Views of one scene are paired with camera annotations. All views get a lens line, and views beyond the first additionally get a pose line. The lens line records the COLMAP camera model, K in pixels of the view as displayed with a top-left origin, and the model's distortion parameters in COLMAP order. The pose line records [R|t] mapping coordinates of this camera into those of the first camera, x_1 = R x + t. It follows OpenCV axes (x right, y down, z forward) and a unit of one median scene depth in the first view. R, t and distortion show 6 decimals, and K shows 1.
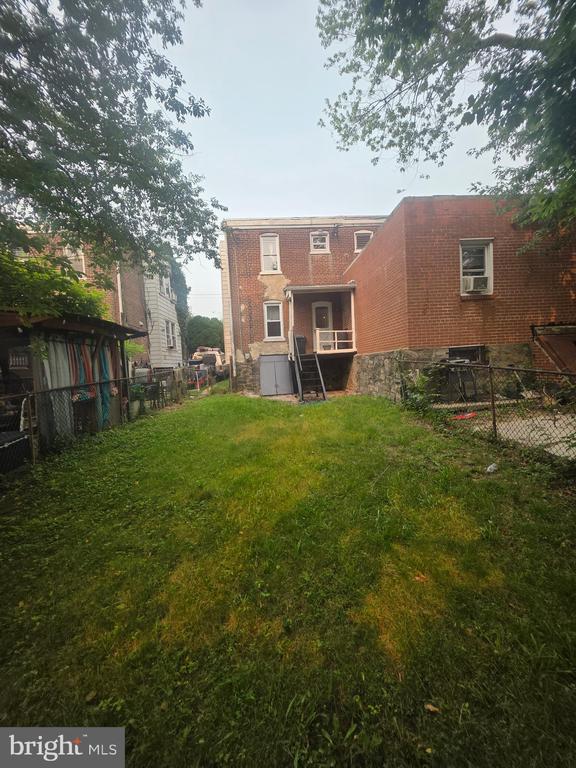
lens RADIAL K [[309.0, 0, 288.0], [0, 309.0, 384.0], [0, 0, 1]] dist [-0.000961, -0.000261]
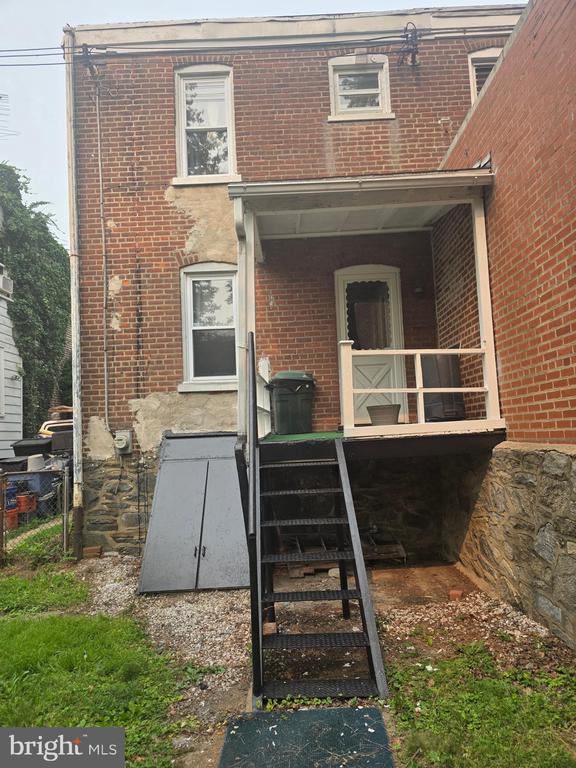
lens RADIAL K [[515.5, 0, 287.6], [0, 515.5, 397.5], [0, 0, 1]] dist [0.057489, -0.047567]
pose [[0.997343, 0.002592, -0.072800, 0.069275], [-0.012298, 0.991014, -0.133192, -0.065371], [0.071800, 0.133733, 0.988413, 0.505087]]
